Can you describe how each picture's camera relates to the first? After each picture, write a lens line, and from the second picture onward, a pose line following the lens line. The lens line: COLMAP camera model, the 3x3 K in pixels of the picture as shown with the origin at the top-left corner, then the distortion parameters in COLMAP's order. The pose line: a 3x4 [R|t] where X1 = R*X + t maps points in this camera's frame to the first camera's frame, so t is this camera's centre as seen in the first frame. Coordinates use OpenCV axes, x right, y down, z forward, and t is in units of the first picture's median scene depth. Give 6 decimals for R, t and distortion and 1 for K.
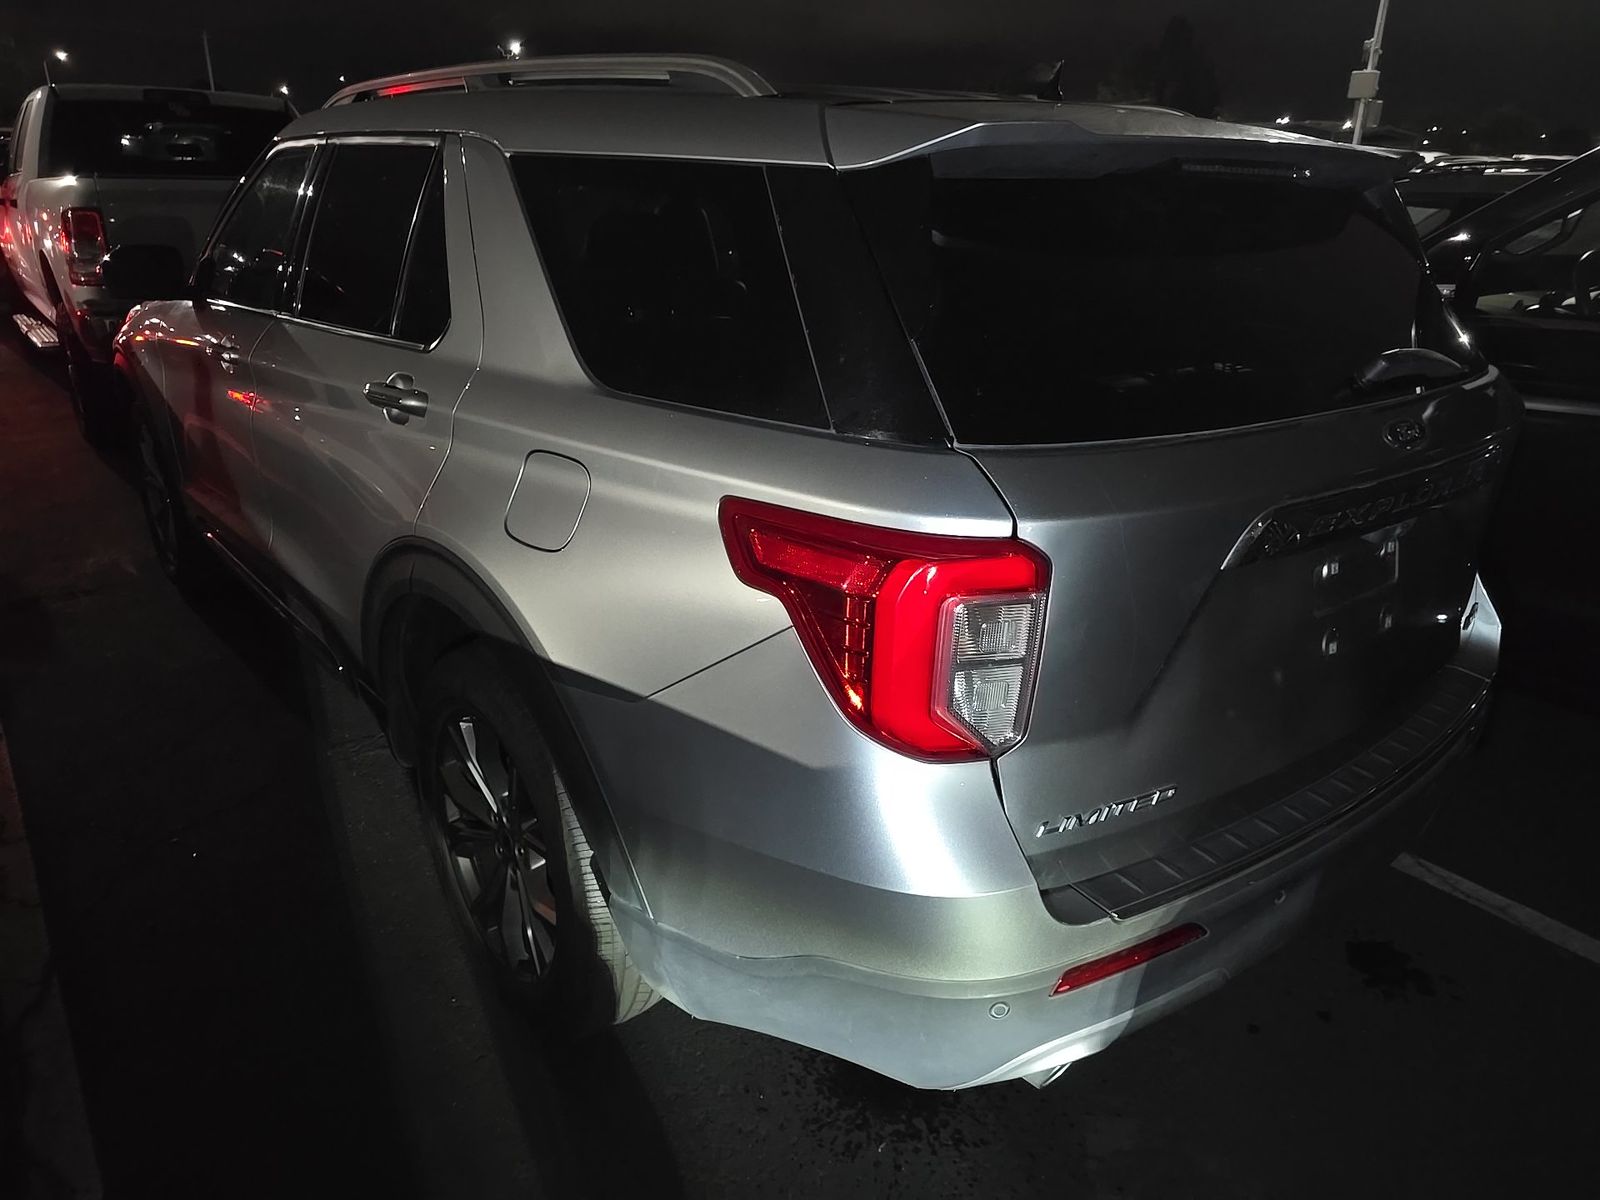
lens RADIAL K [[1074.2, 0, 806.3], [0, 1074.2, 602.5], [0, 0, 1]] dist [0.051572, -0.045224]
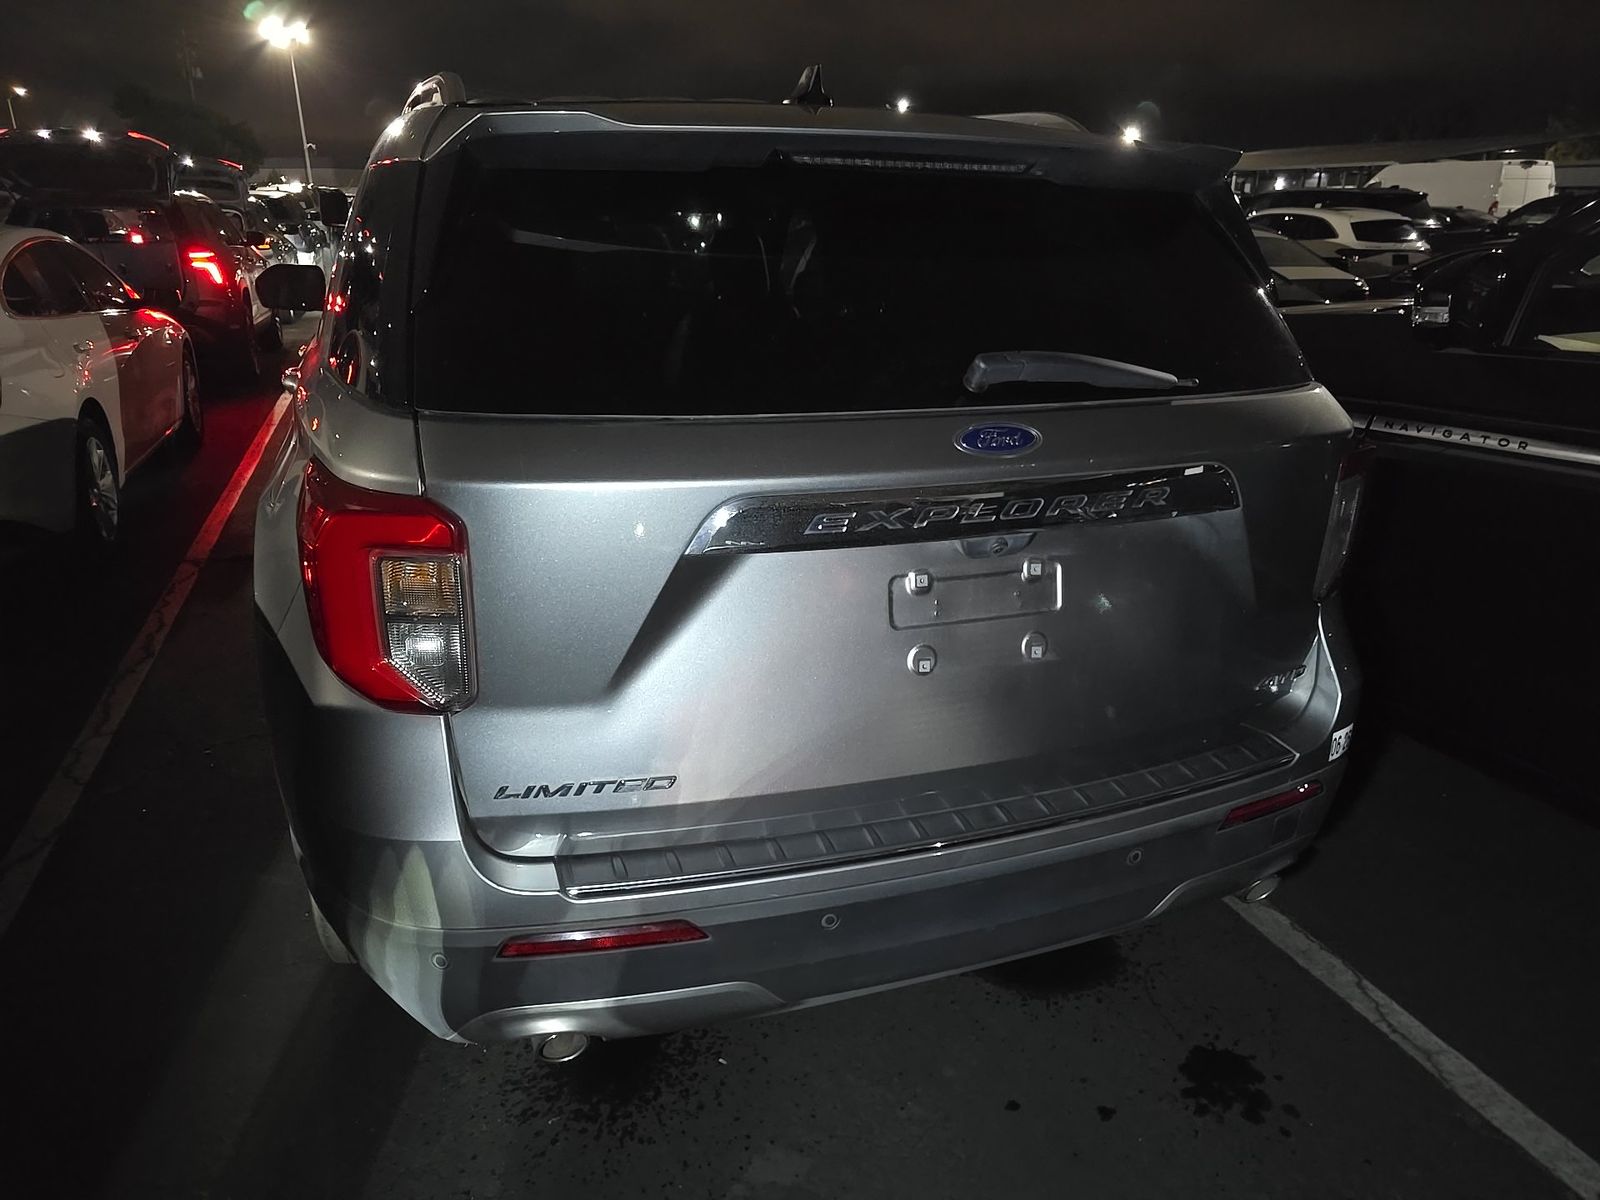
lens RADIAL K [[1074.2, 0, 806.3], [0, 1074.2, 602.5], [0, 0, 1]] dist [0.051572, -0.045224]
pose [[0.947980, 0.096196, -0.303448, 0.534635], [-0.108030, 0.993895, -0.022413, 0.014642], [0.299439, 0.054028, 0.952585, 0.069043]]
